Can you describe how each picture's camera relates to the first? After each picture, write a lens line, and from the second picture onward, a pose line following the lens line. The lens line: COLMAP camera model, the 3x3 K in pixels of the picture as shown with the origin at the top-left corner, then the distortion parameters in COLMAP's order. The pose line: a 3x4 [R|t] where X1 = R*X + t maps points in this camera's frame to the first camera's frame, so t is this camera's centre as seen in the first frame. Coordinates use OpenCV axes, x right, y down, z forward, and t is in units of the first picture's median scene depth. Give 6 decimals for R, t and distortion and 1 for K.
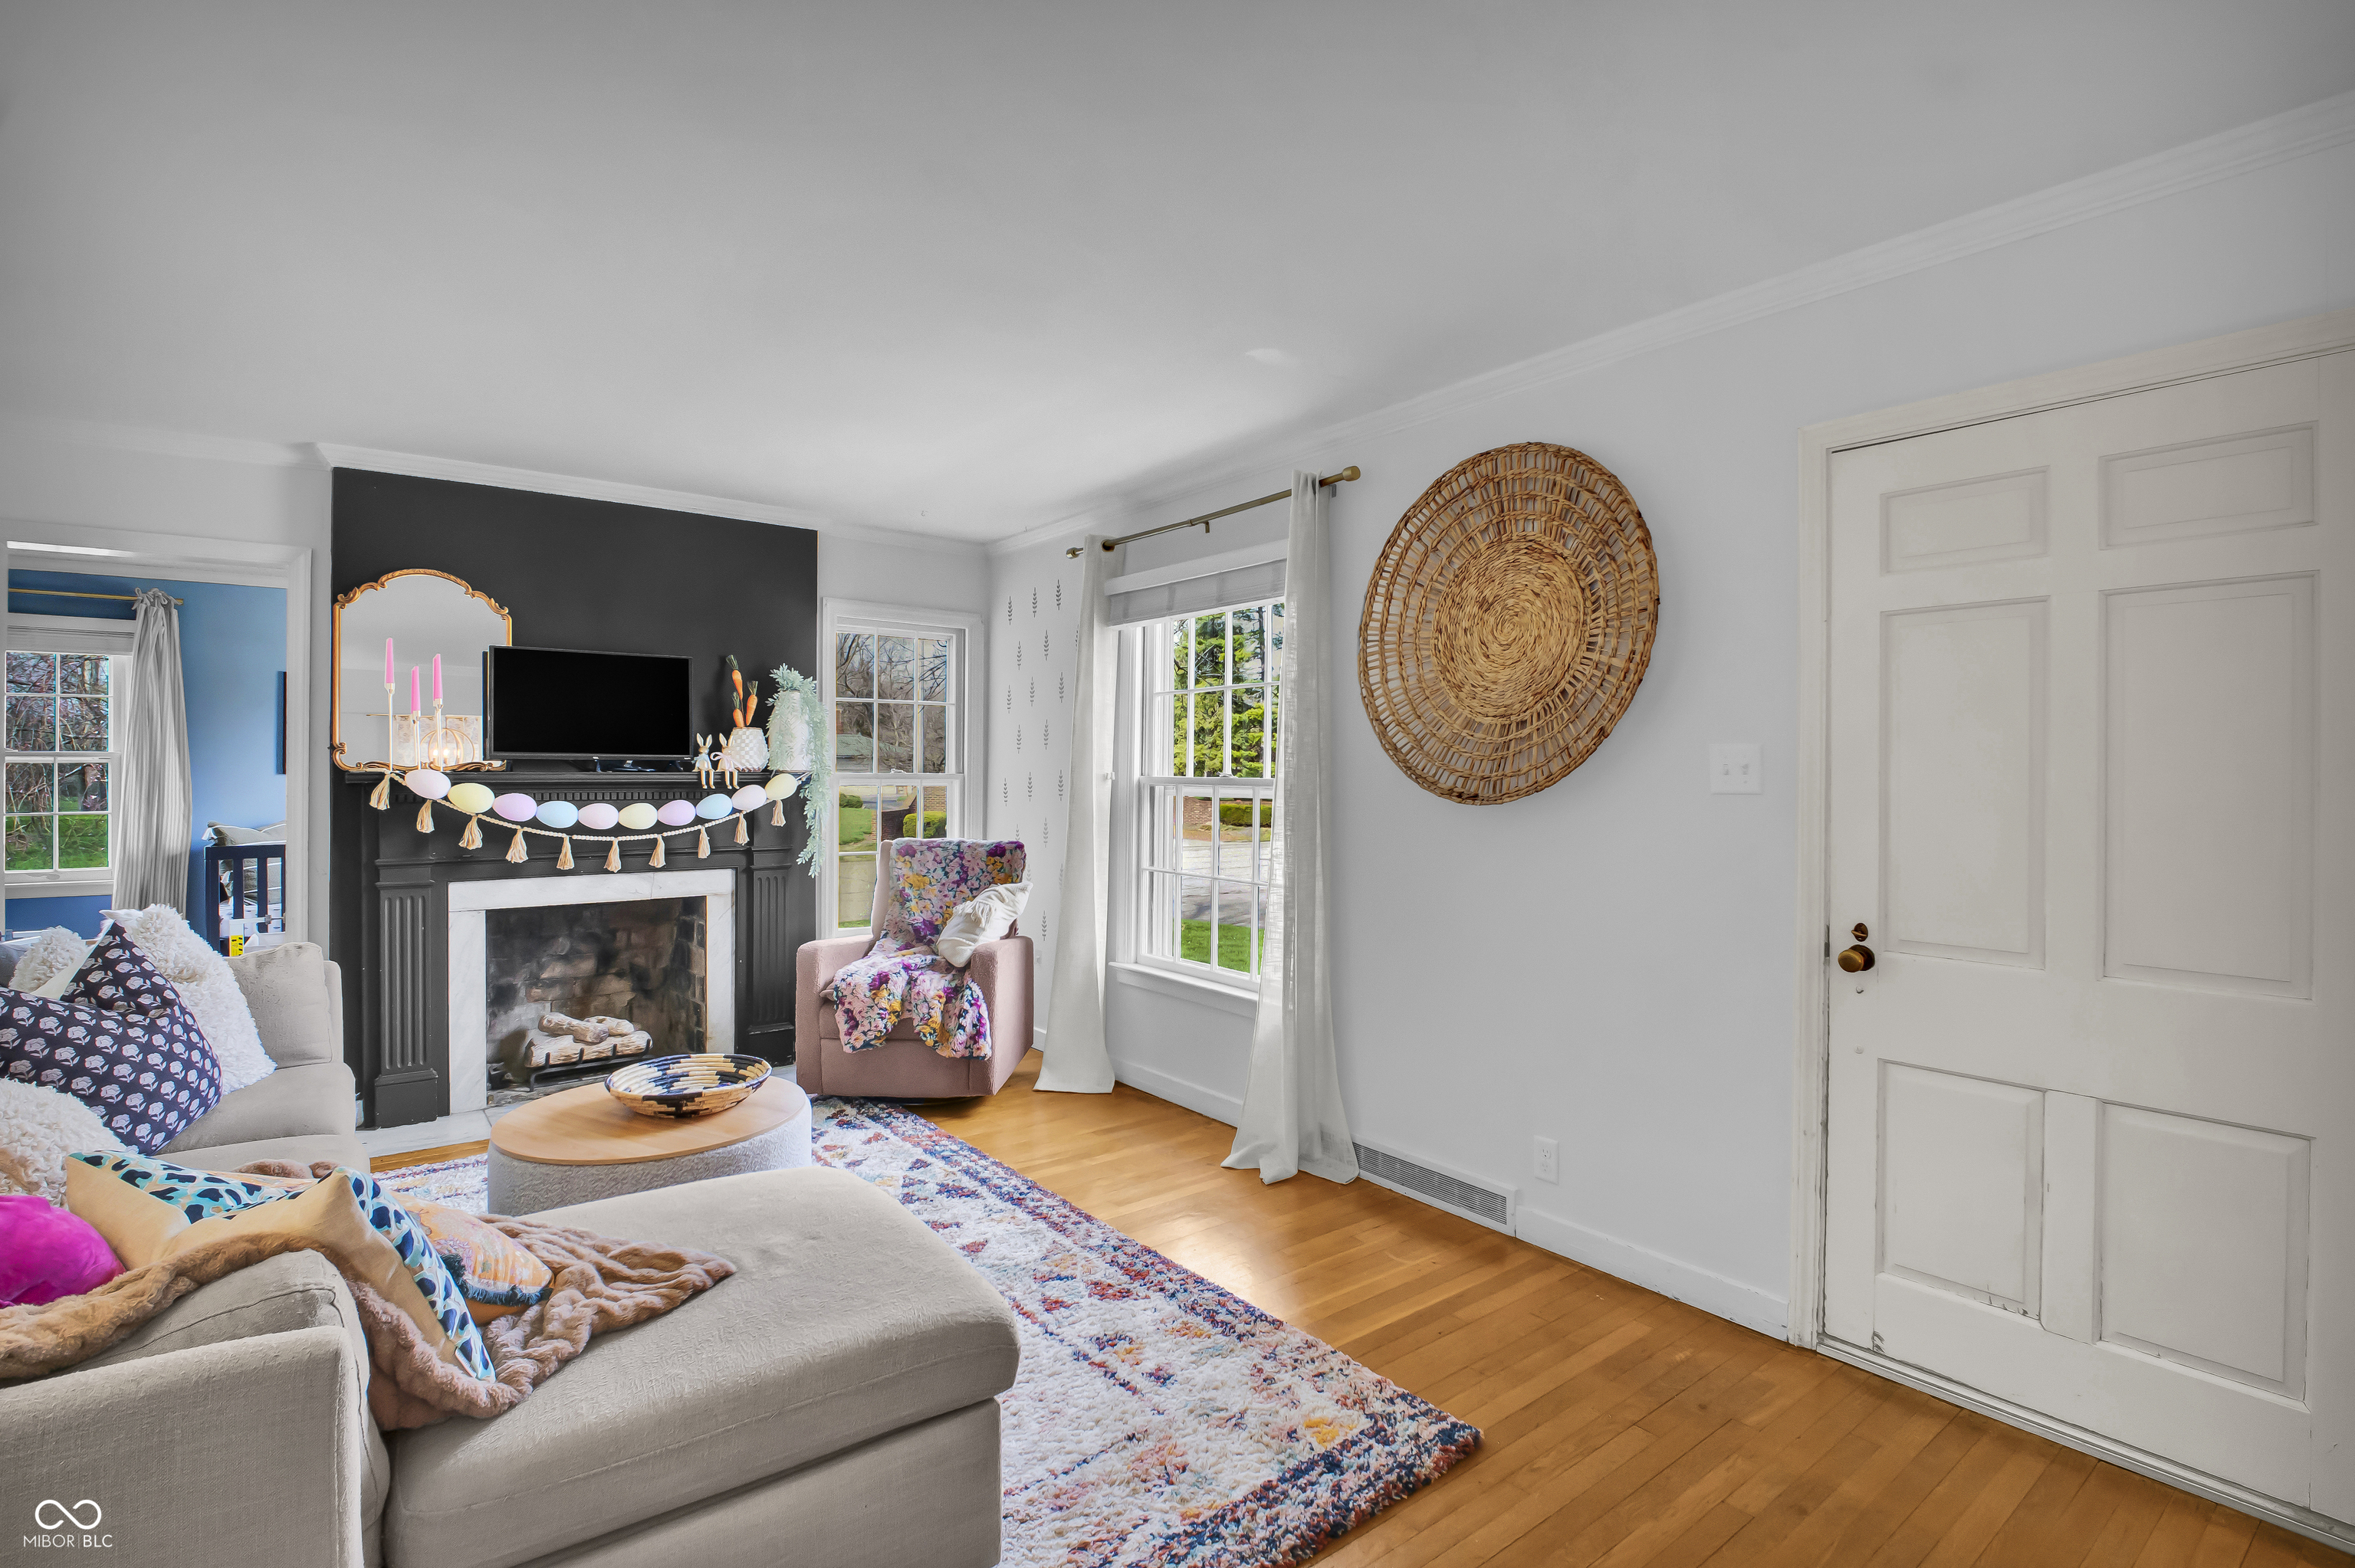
lens RADIAL K [[1113.2, 0, 1182.9], [0, 1113.2, 776.9], [0, 0, 1]] dist [-0.009544, -0.005529]
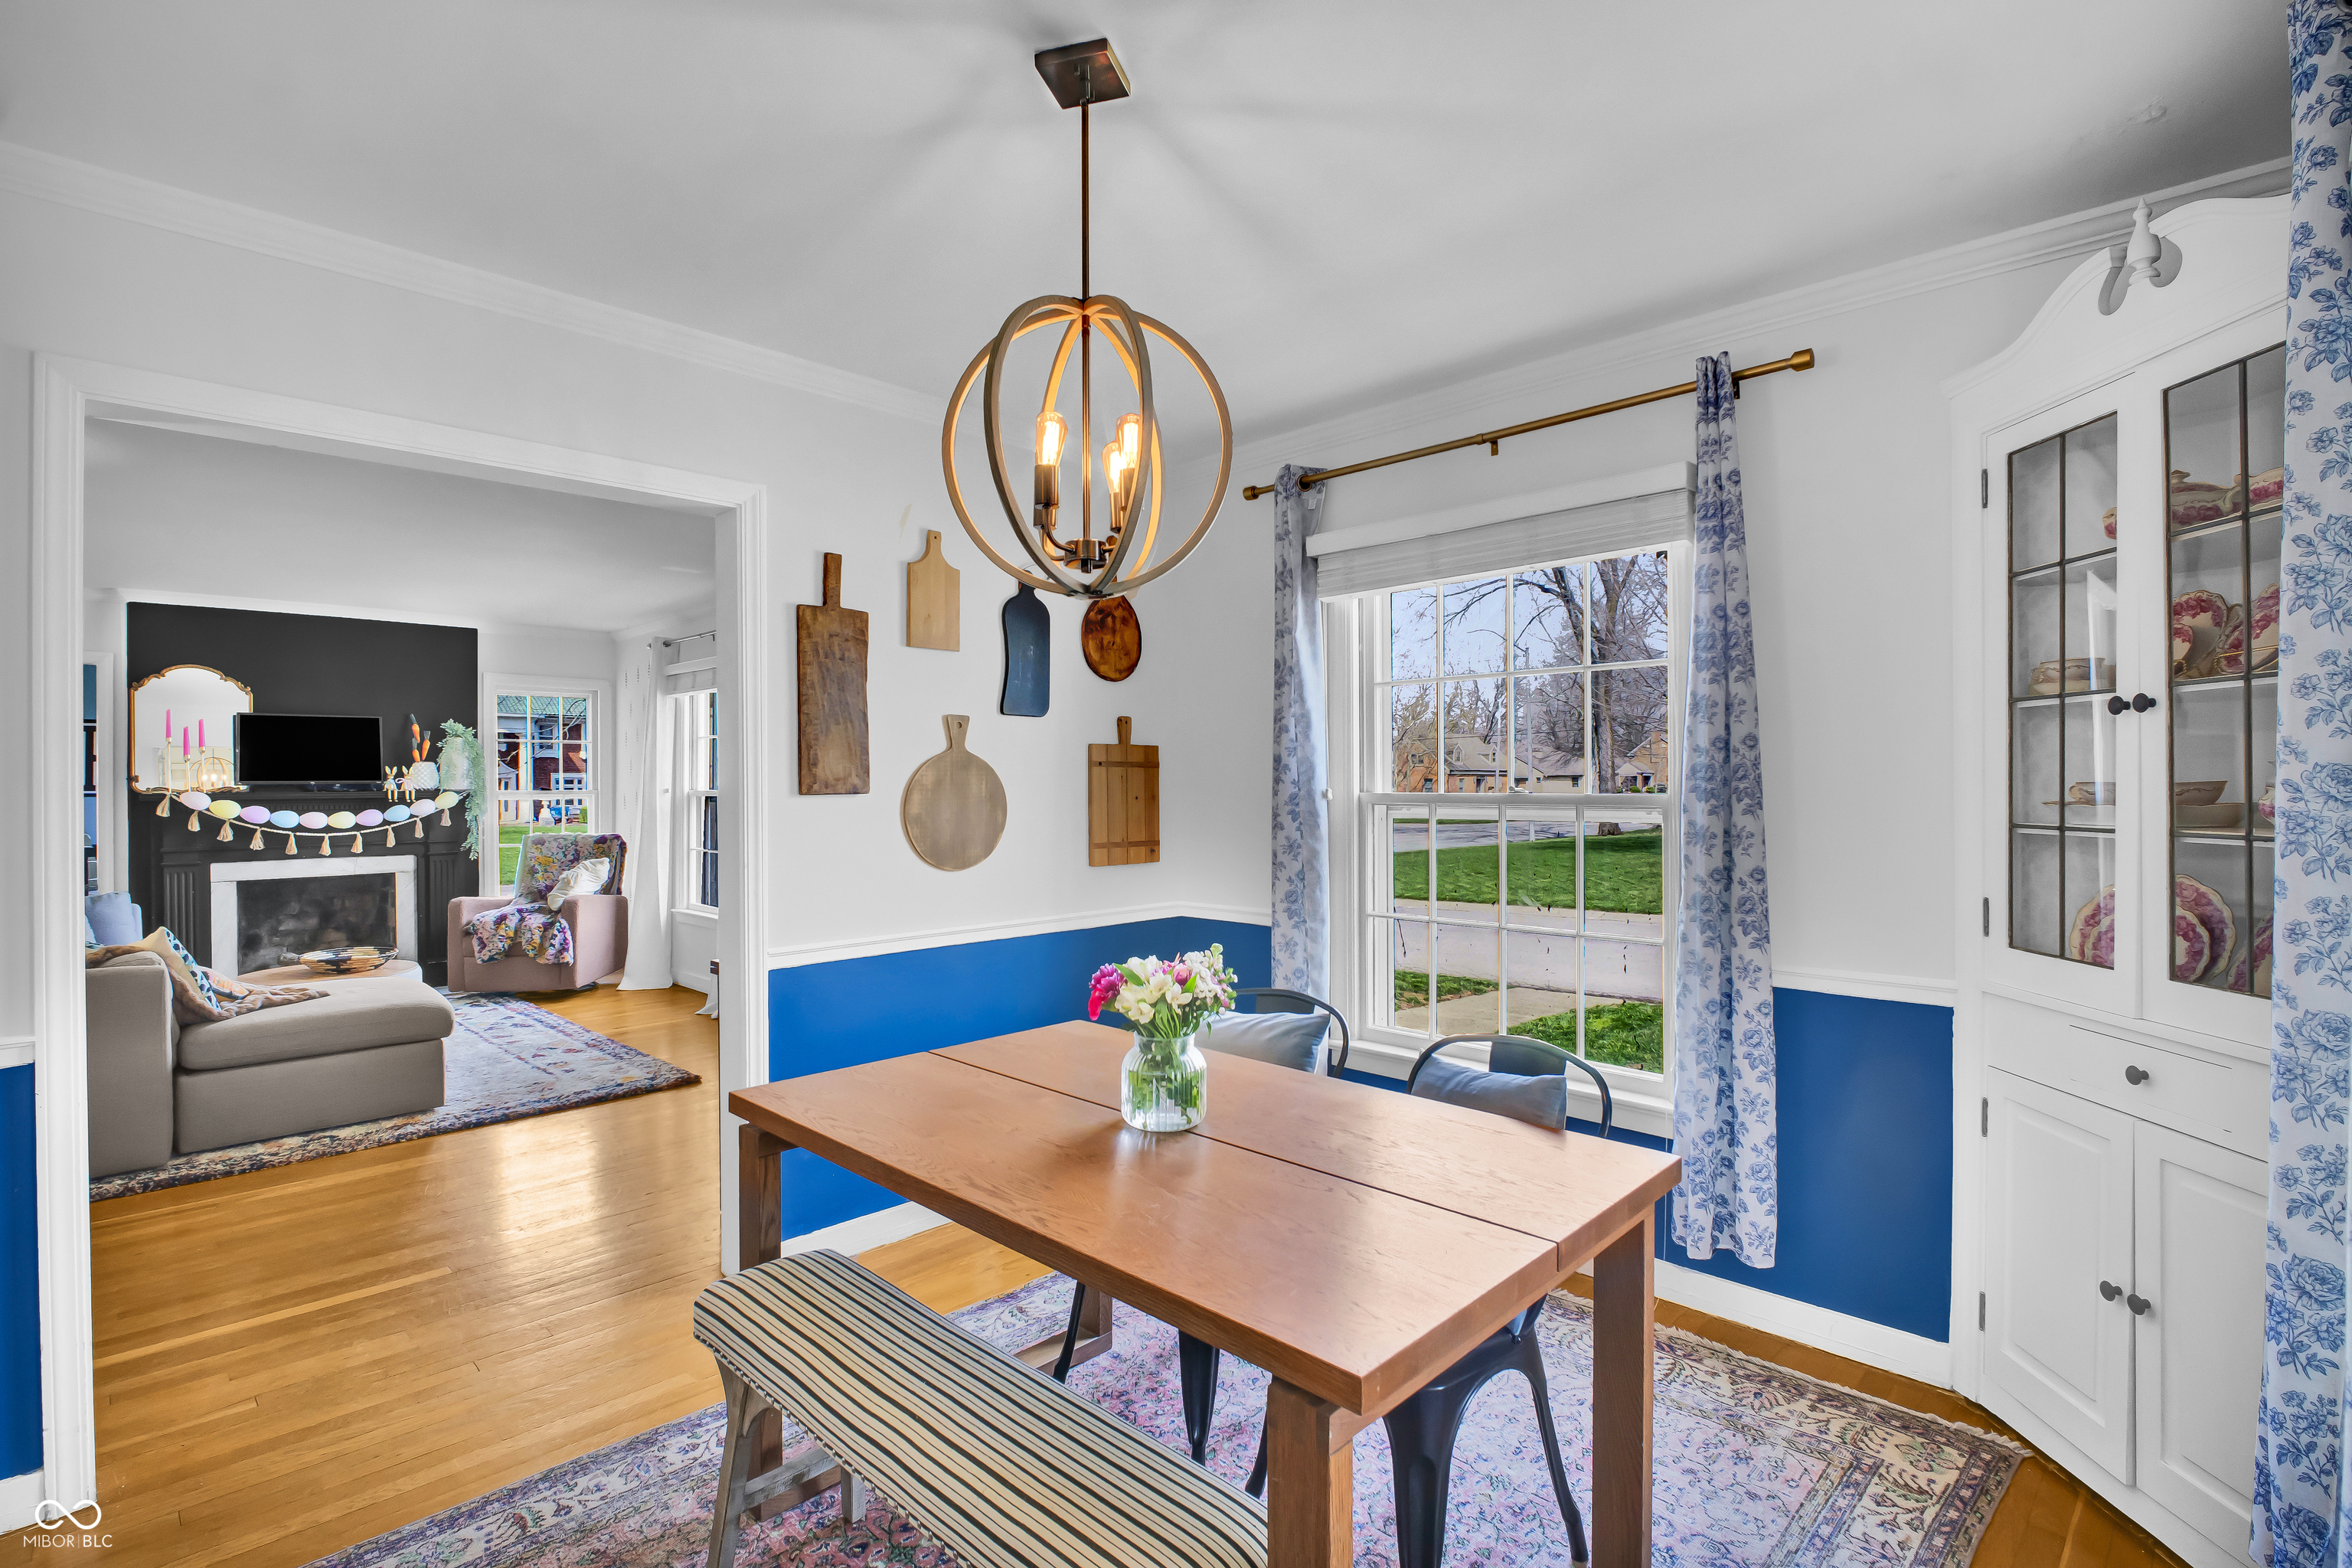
lens RADIAL K [[1112.0, 0, 1170.6], [0, 1112.0, 783.8], [0, 0, 1]] dist [-0.009544, -0.005529]
pose [[0.992091, -0.012003, 0.124943, 0.469421], [0.012599, 0.999913, -0.003981, 0.005457], [-0.124884, 0.005523, 0.992156, -0.682330]]
